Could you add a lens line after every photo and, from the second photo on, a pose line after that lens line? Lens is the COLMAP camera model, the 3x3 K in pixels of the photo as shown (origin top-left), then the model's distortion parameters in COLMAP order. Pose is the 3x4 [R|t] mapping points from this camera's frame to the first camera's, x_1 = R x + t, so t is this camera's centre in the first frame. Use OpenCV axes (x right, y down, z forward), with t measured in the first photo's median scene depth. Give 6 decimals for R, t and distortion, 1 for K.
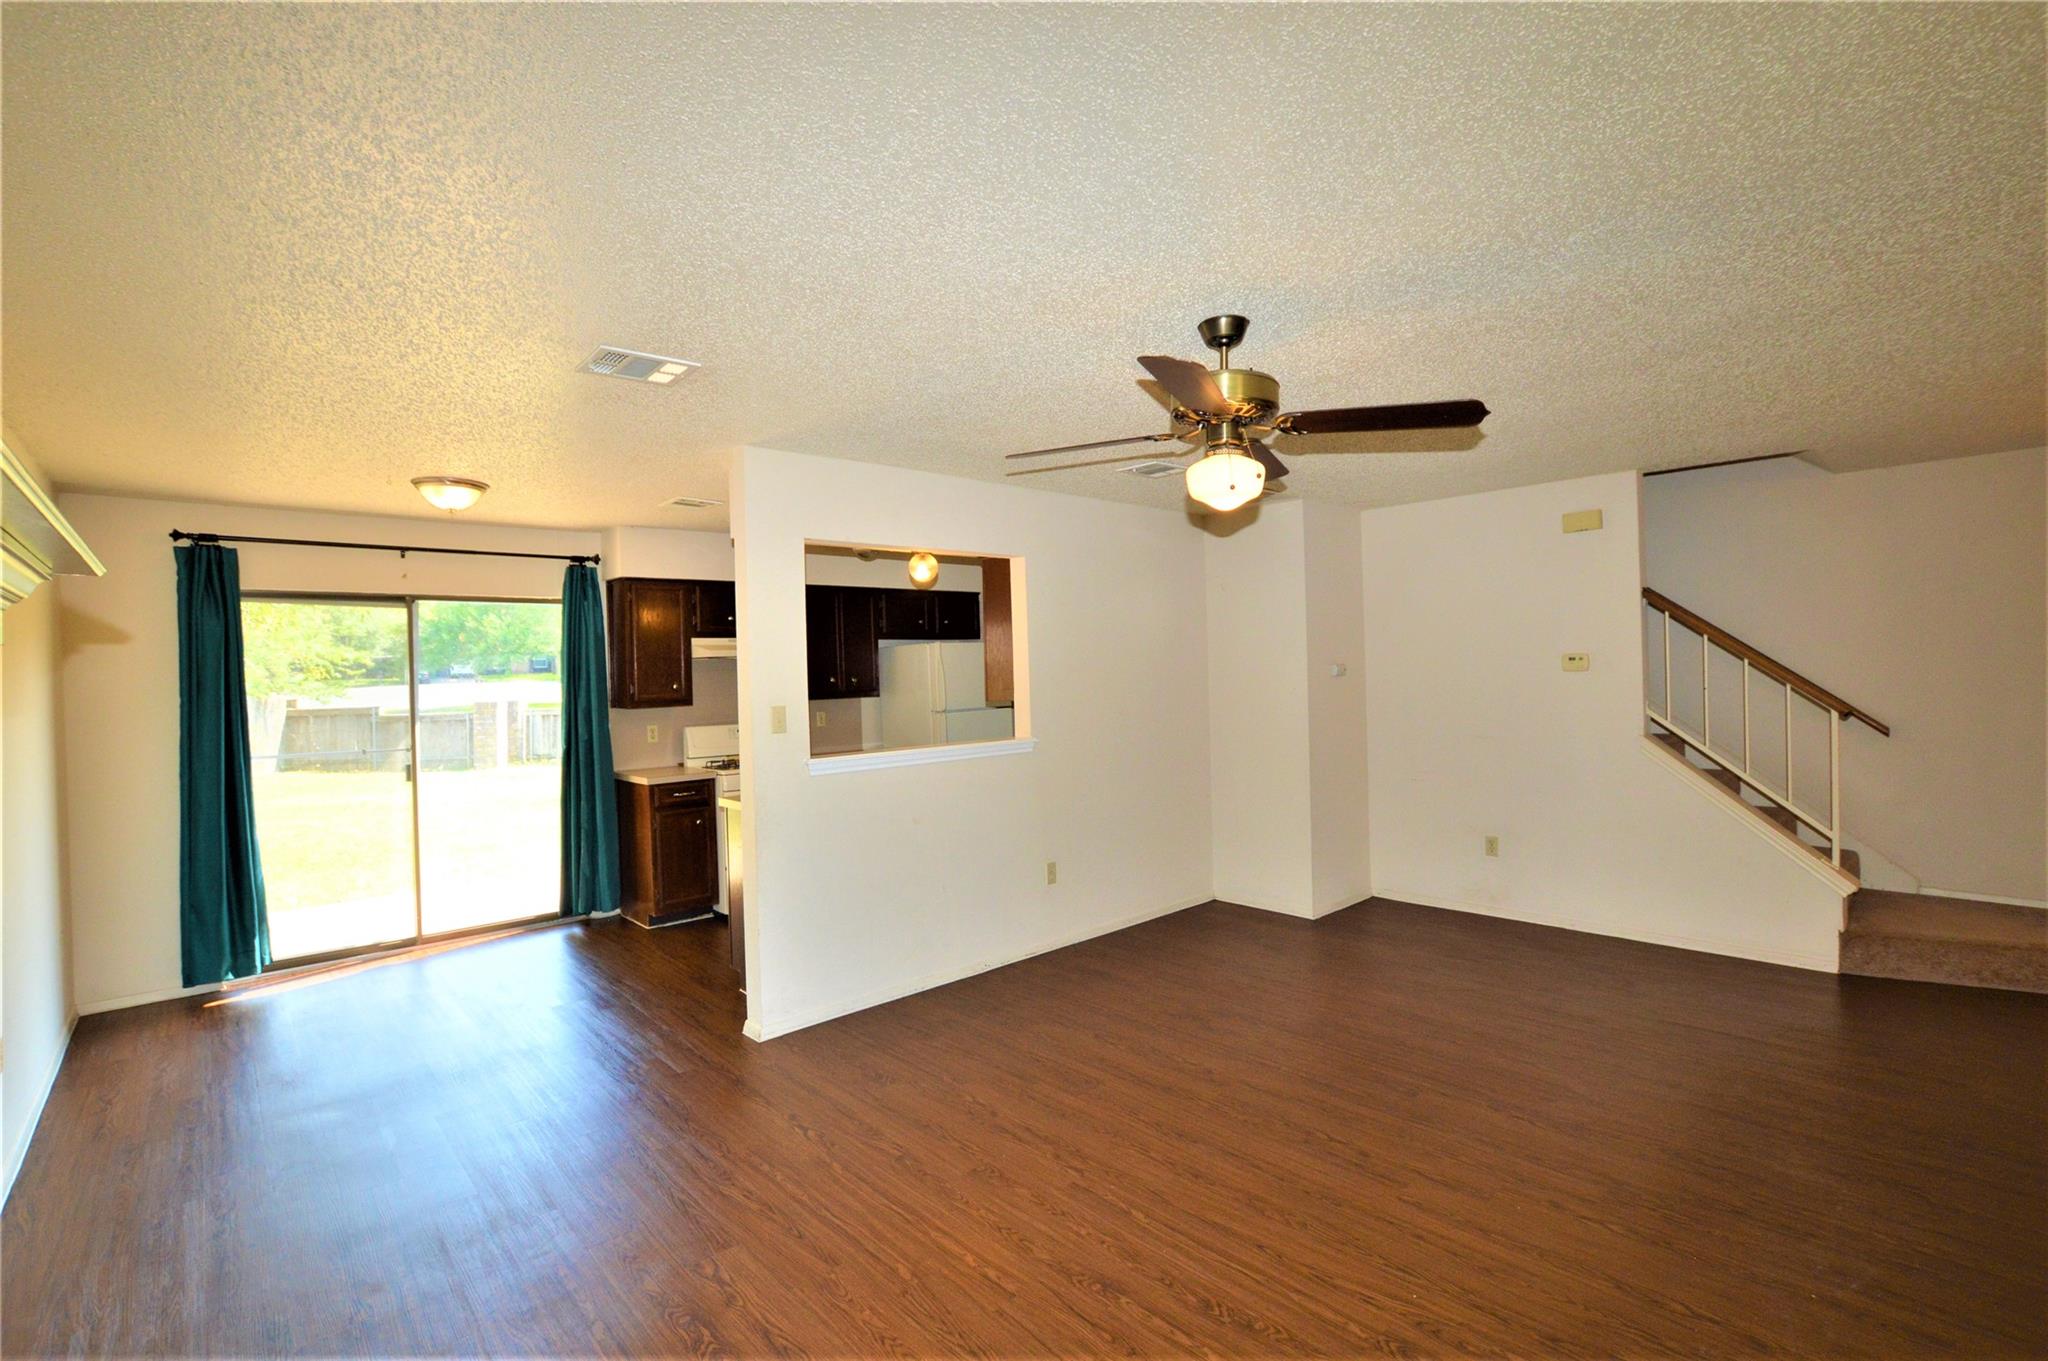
lens RADIAL K [[915.3, 0, 1024.5], [0, 915.3, 677.9], [0, 0, 1]] dist [-0.026176, 0.003034]
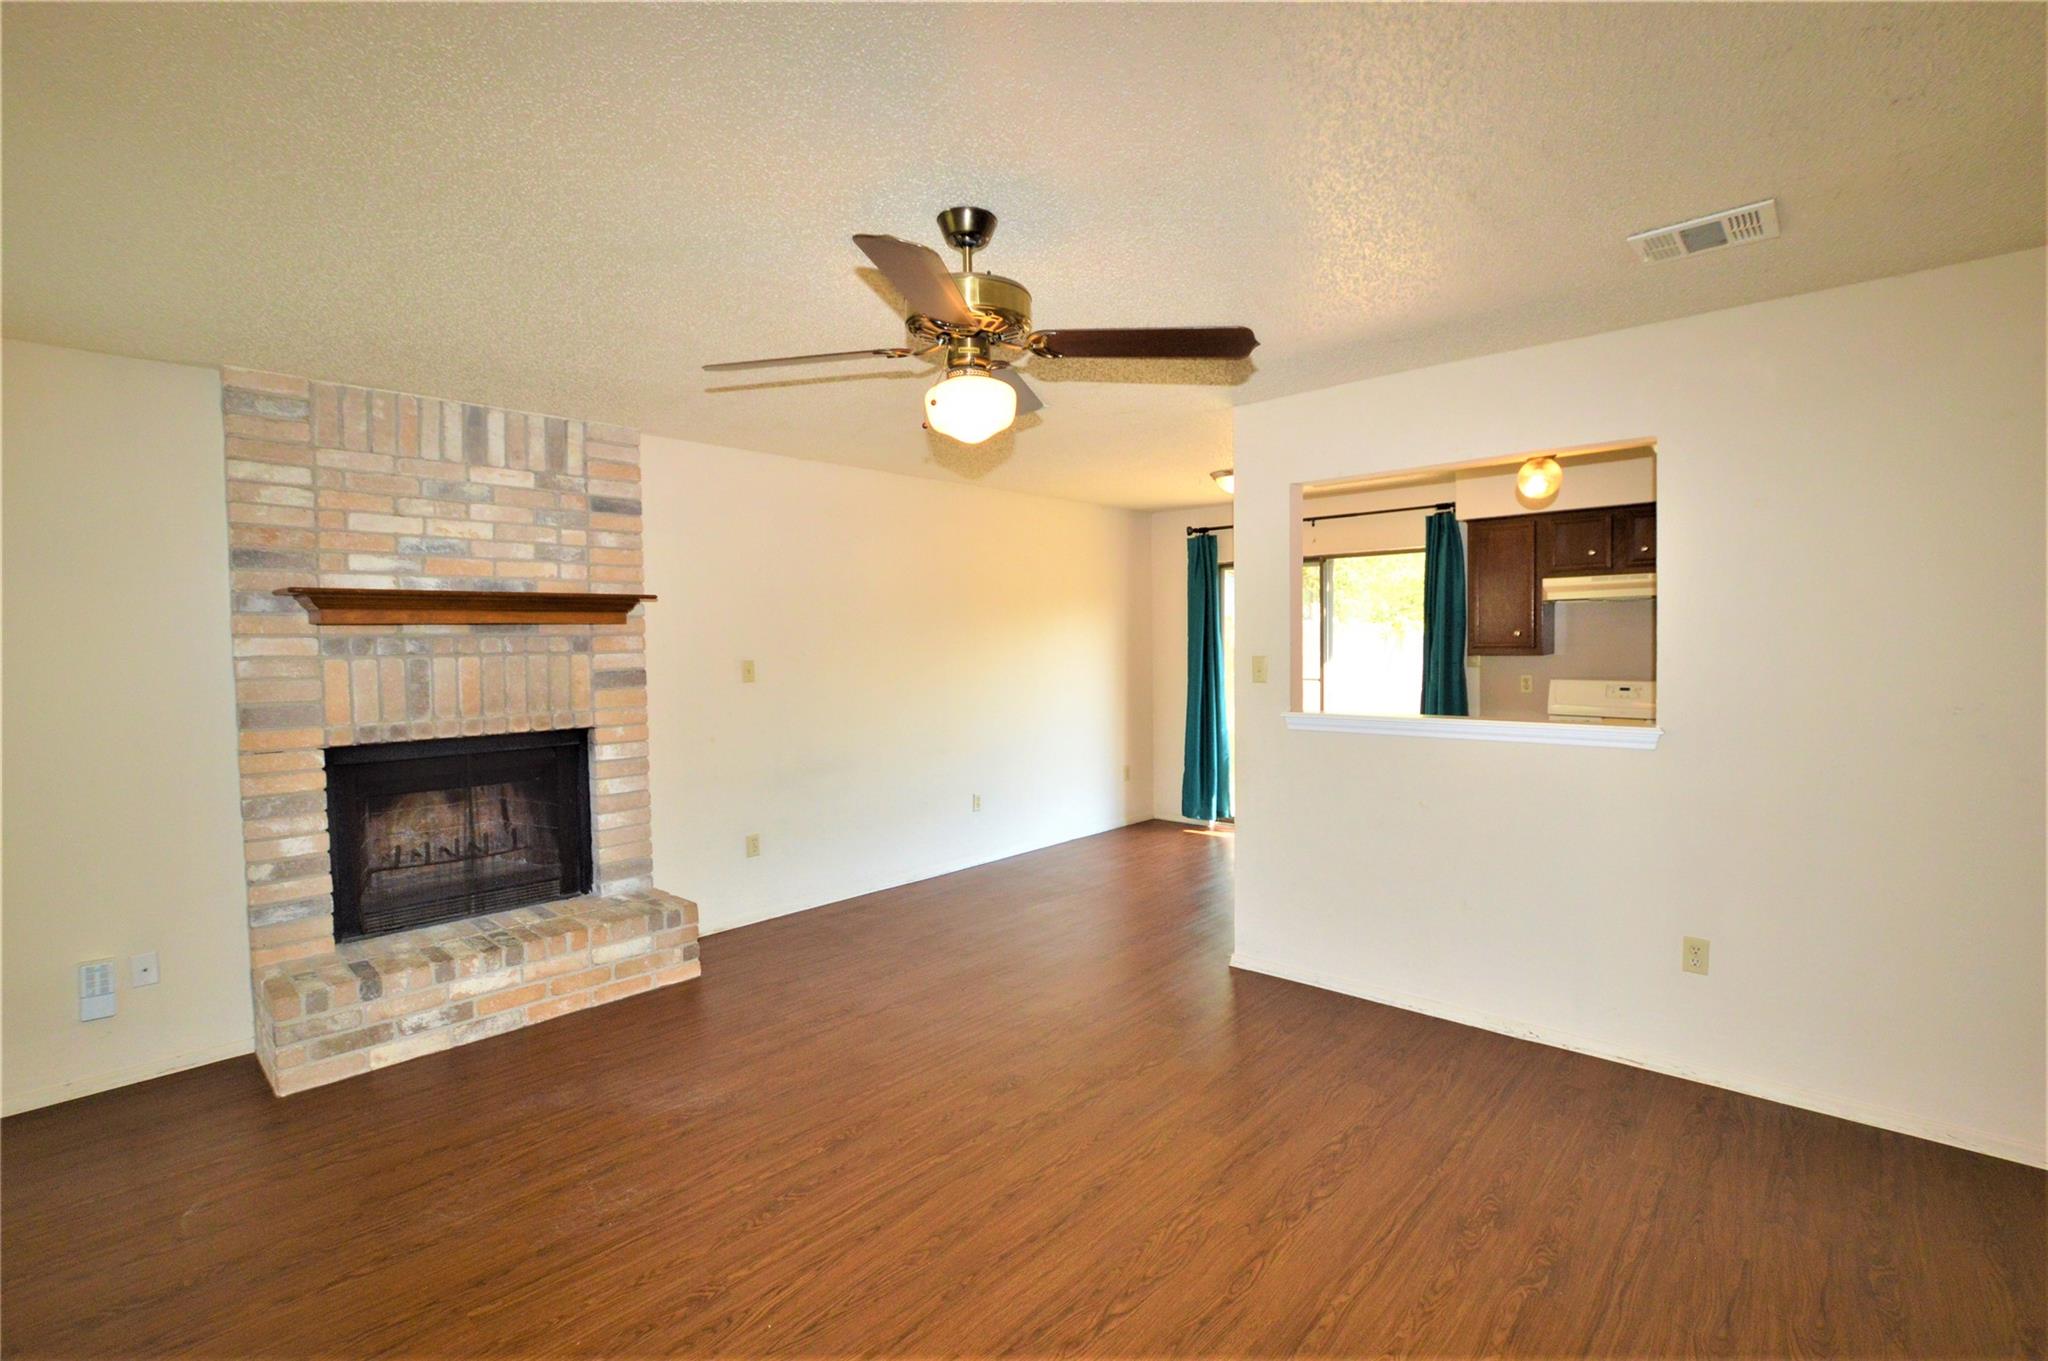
lens RADIAL K [[915.3, 0, 1025.3], [0, 915.3, 668.9], [0, 0, 1]] dist [-0.026176, 0.003034]
pose [[0.089796, 0.058261, -0.994255, 0.506394], [0.005046, 0.998248, 0.058950, -0.011261], [0.995947, -0.010310, 0.089345, 0.452145]]
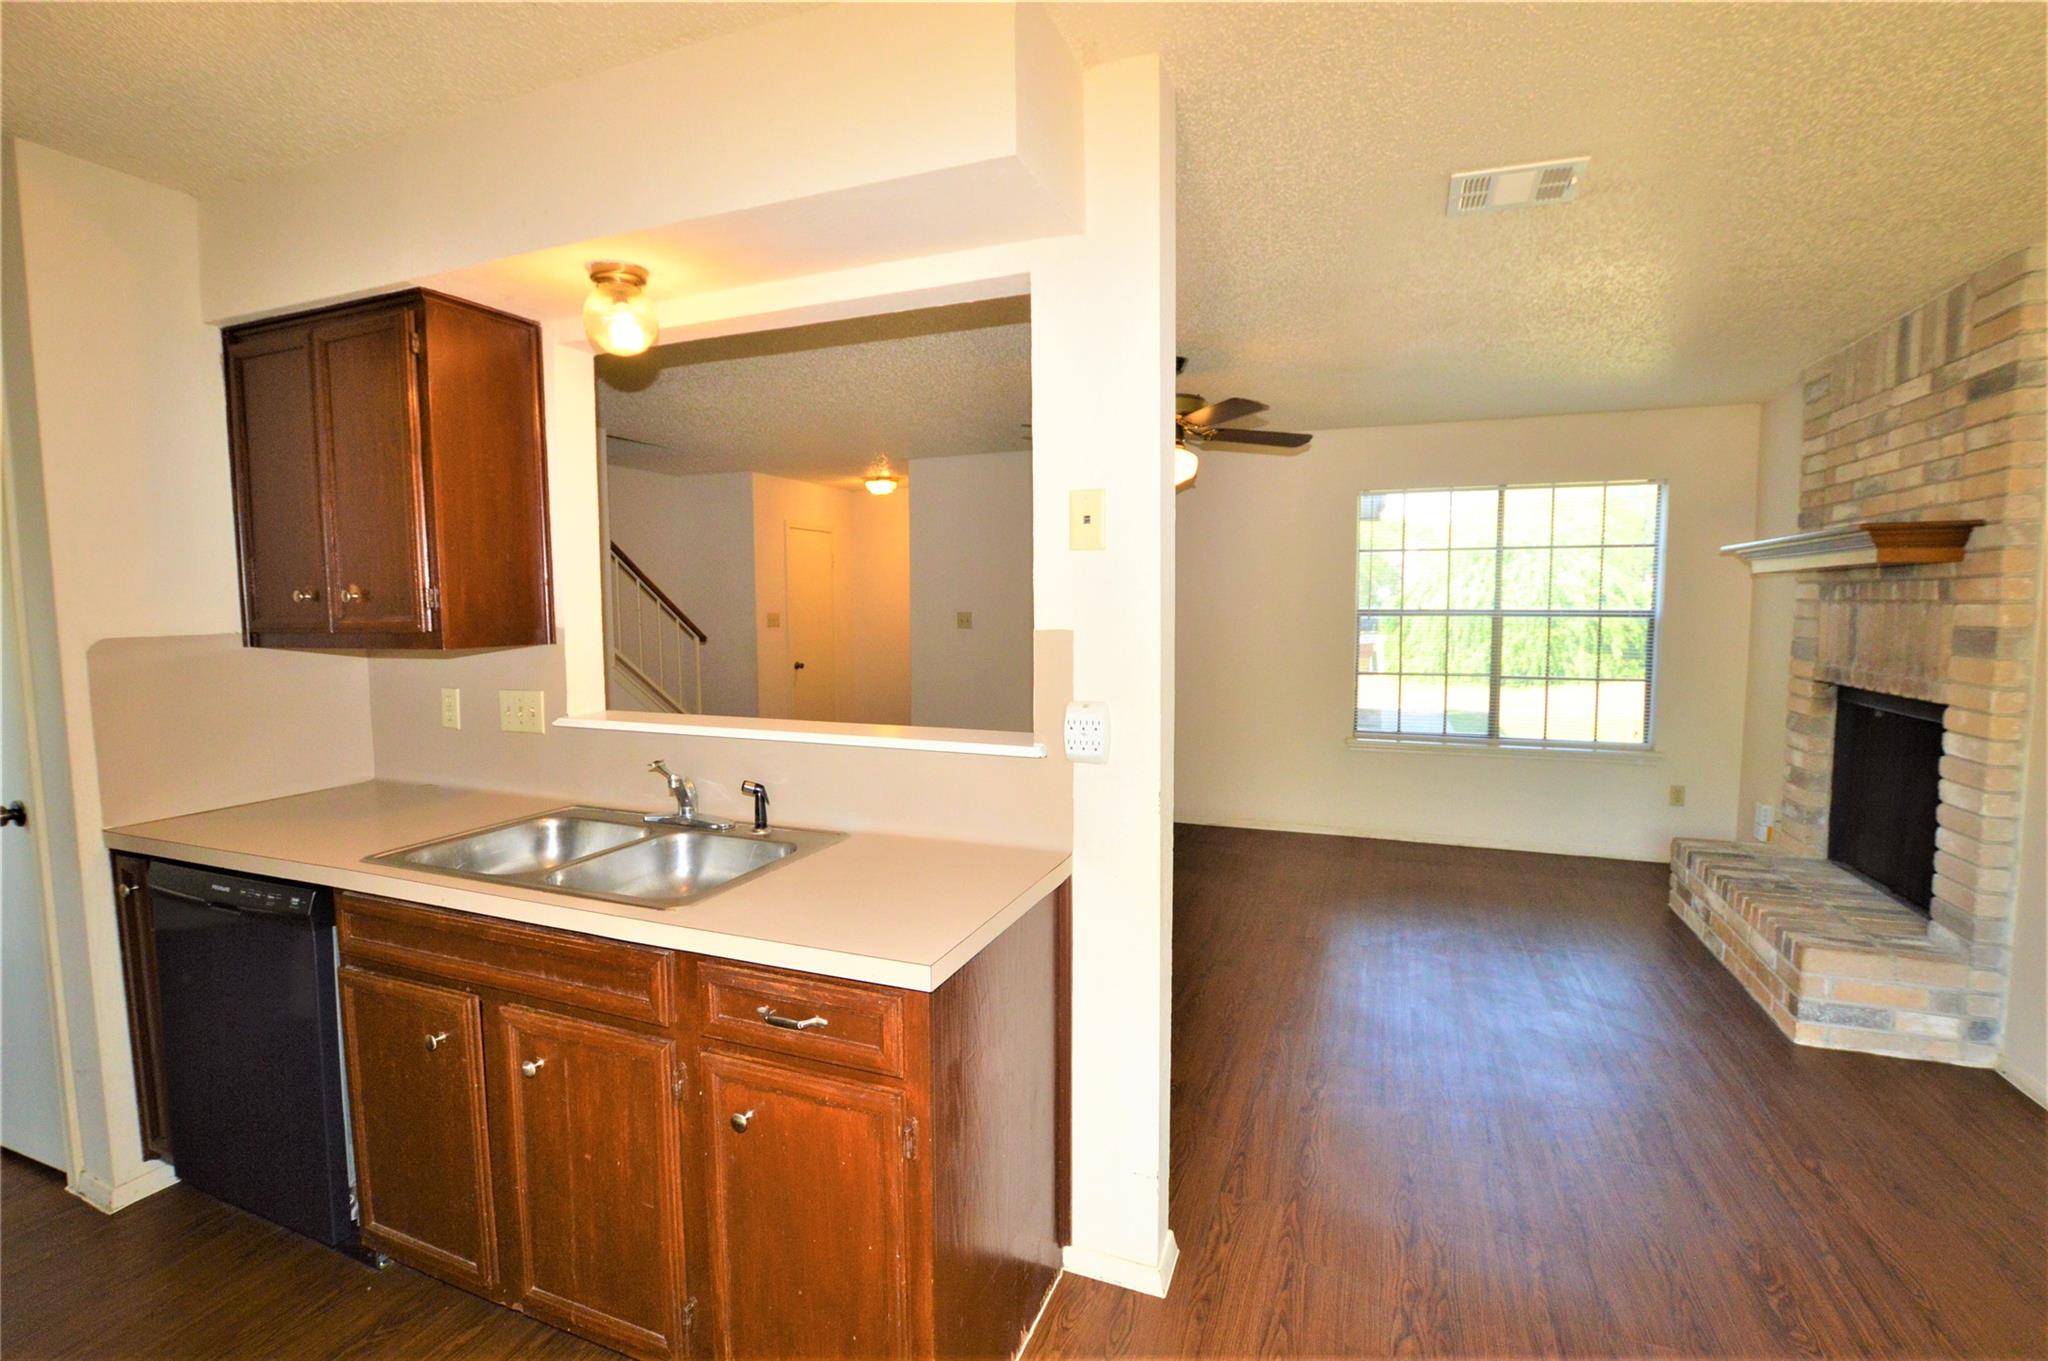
lens RADIAL K [[915.3, 0, 1021.2], [0, 915.3, 669.3], [0, 0, 1]] dist [-0.026176, 0.003034]
pose [[-0.443551, -0.036895, 0.895489, -0.481560], [0.021510, 0.998426, 0.051790, 0.017566], [-0.895991, 0.042233, -0.442060, 0.886003]]
